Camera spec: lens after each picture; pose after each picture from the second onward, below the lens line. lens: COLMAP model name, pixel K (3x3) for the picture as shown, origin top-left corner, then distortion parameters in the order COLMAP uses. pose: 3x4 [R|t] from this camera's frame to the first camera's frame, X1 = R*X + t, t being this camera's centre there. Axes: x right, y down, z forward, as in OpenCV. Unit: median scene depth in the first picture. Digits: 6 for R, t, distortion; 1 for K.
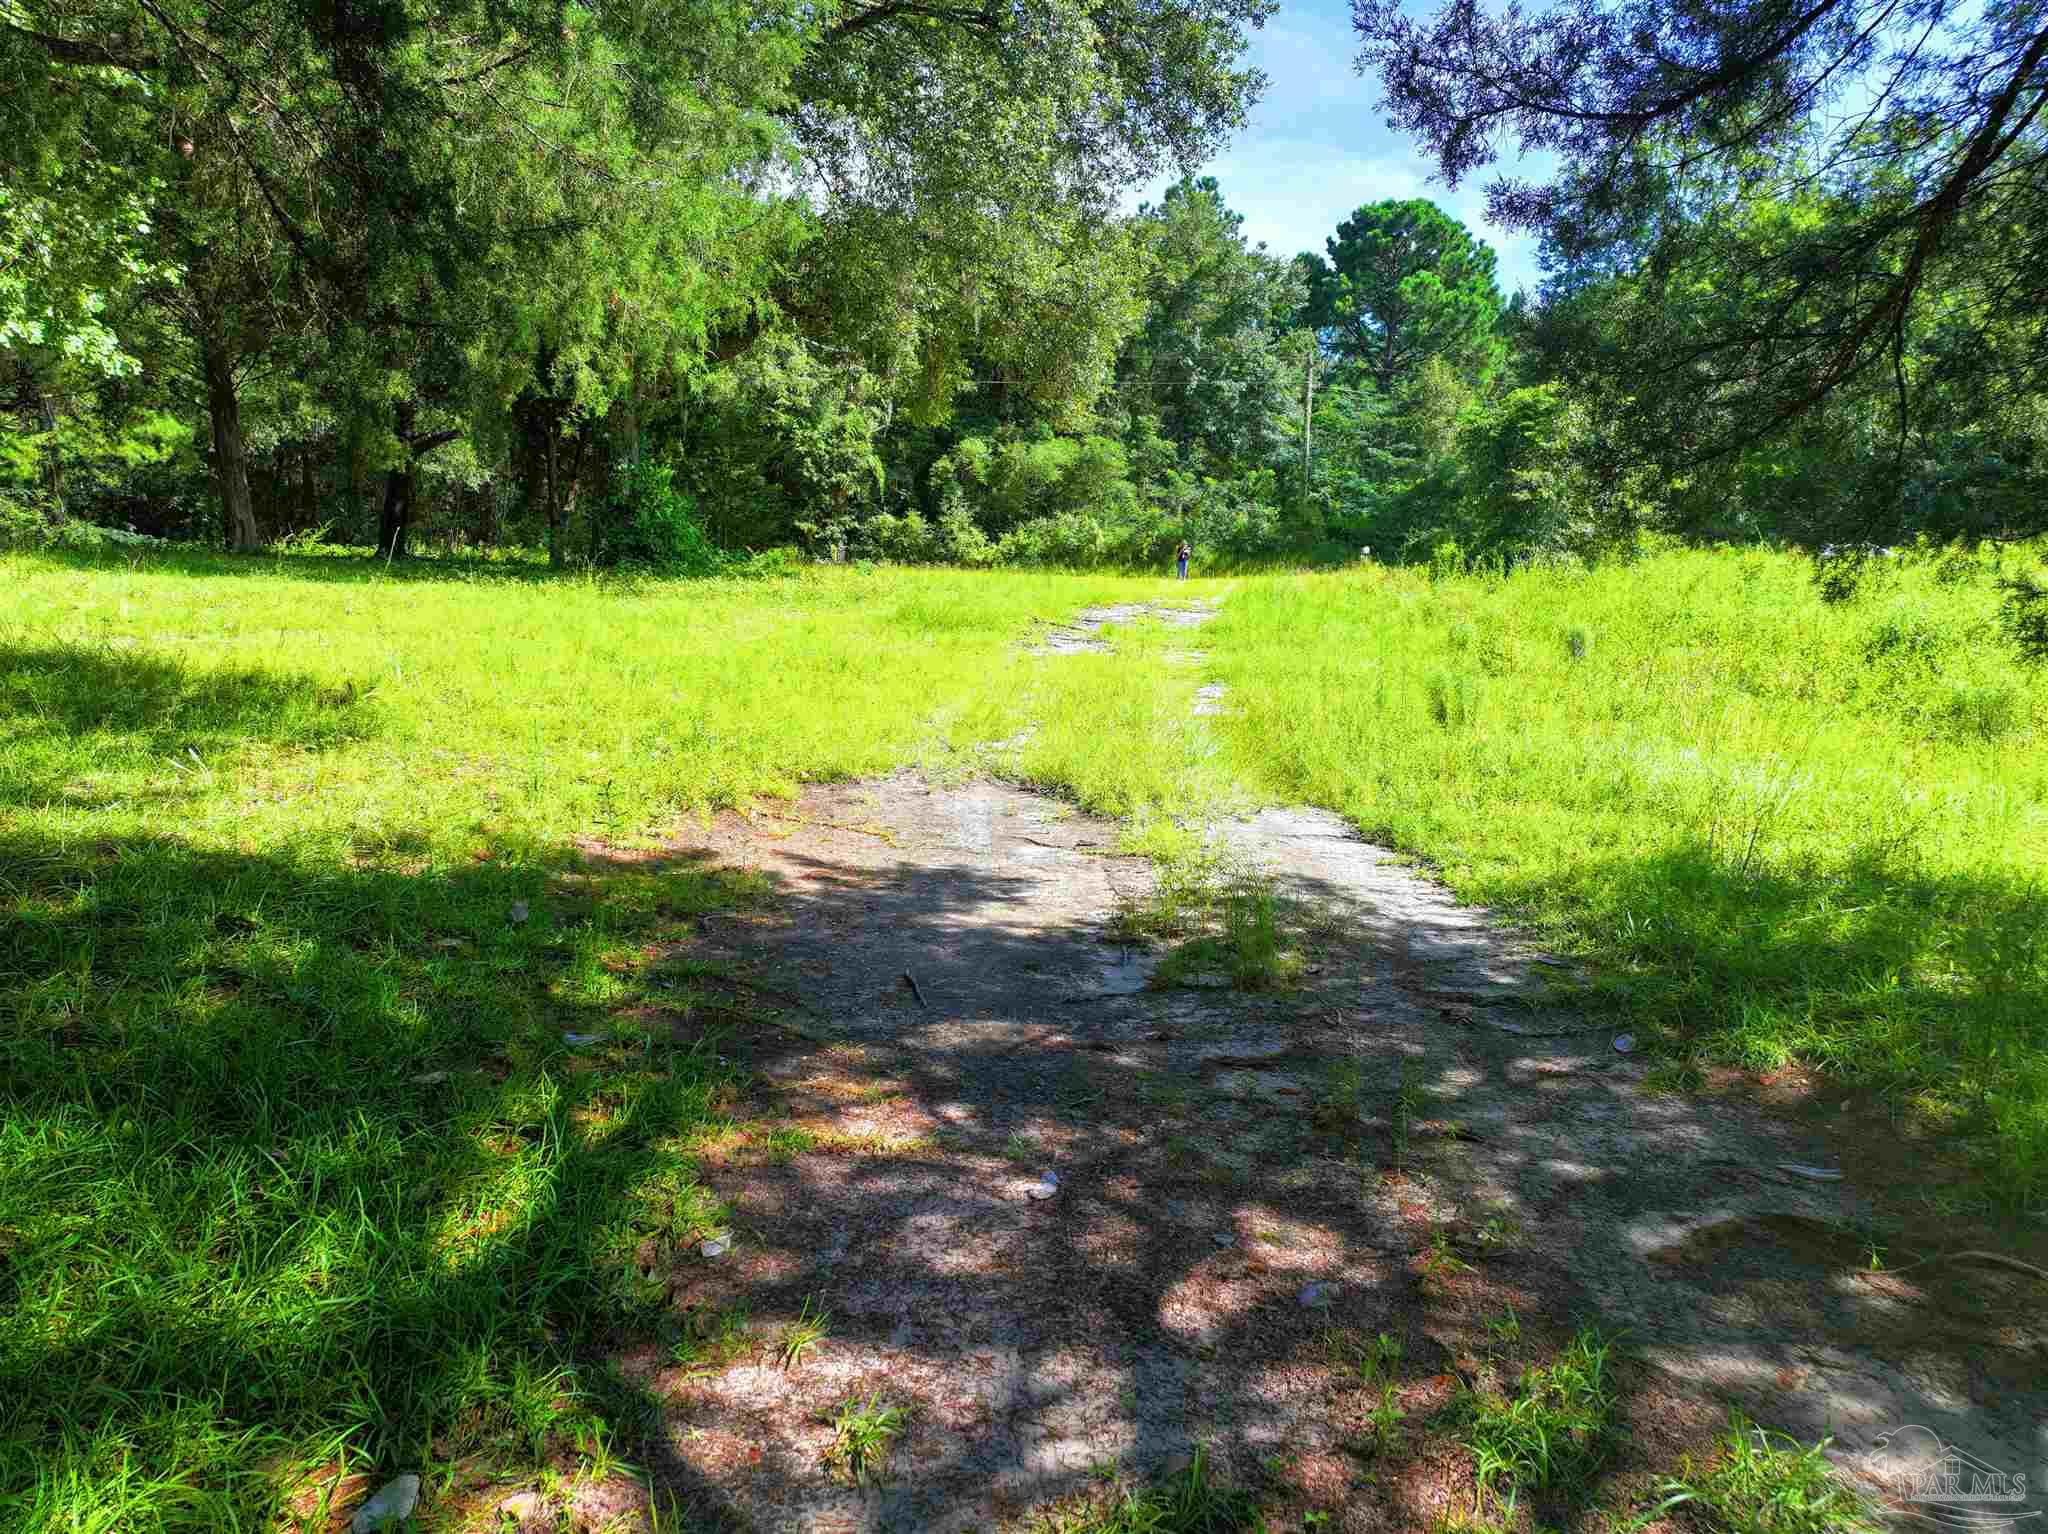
lens RADIAL K [[1425.6, 0, 1024.9], [0, 1425.6, 768.4], [0, 0, 1]] dist [-0.003319, -0.001042]
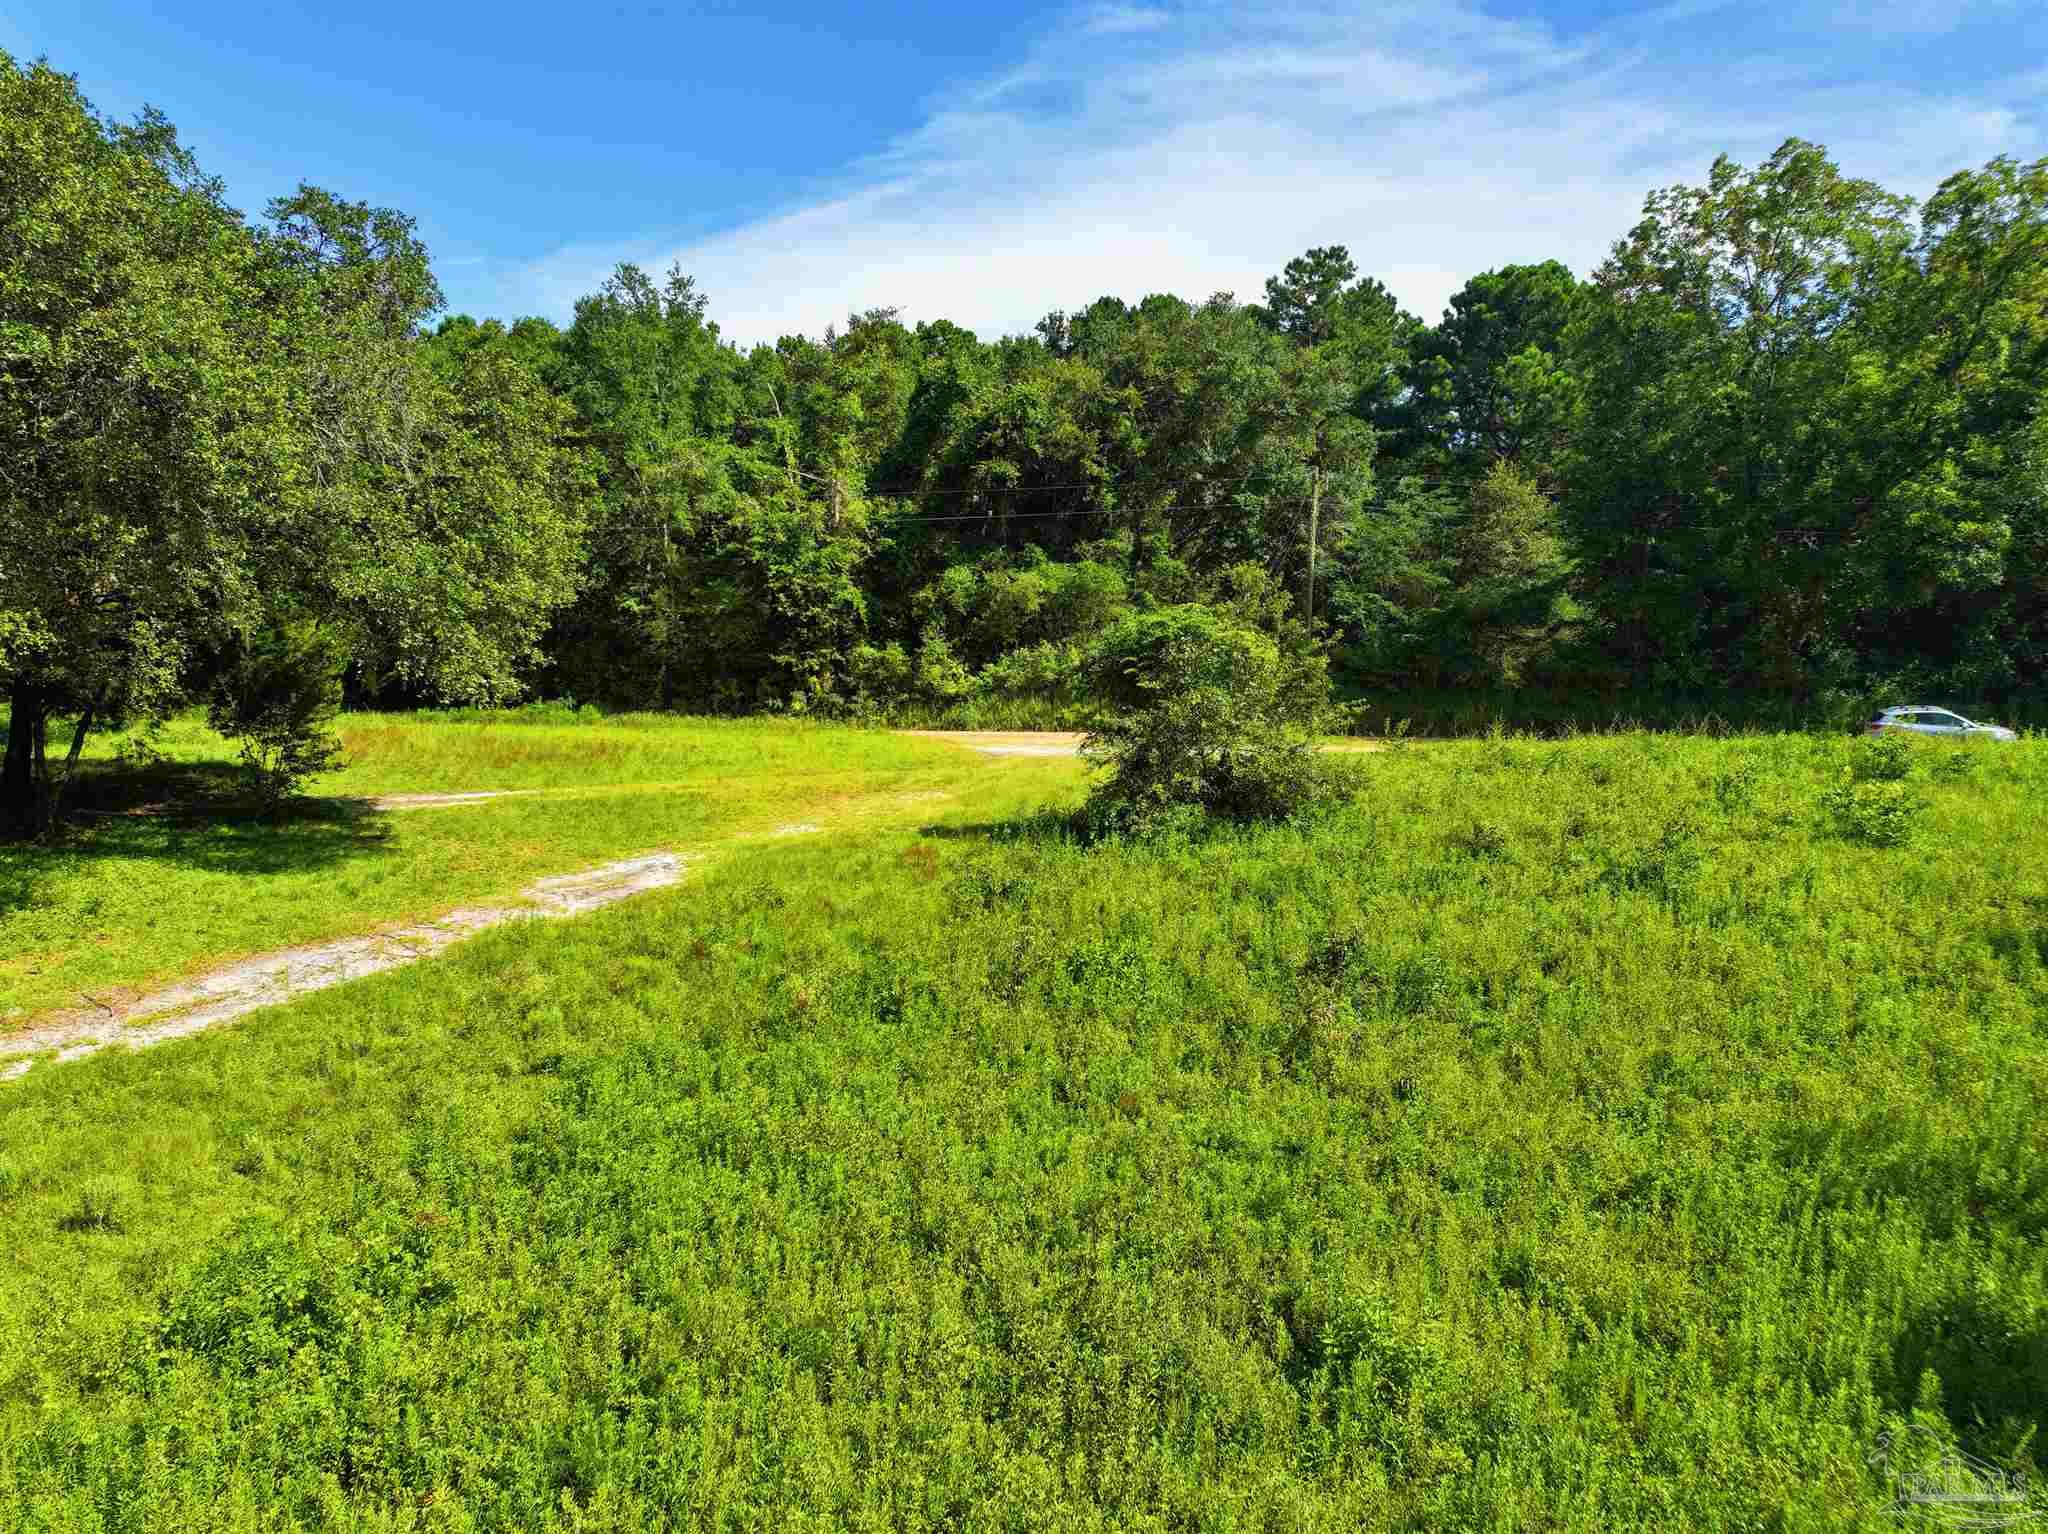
lens RADIAL K [[1425.6, 0, 1023.4], [0, 1425.6, 764.7], [0, 0, 1]] dist [-0.003319, -0.001042]
pose [[0.957037, 0.029289, -0.288484, 0.293207], [-0.032341, 0.999460, -0.005816, -0.092999], [0.288158, 0.014896, 0.957467, 0.085009]]
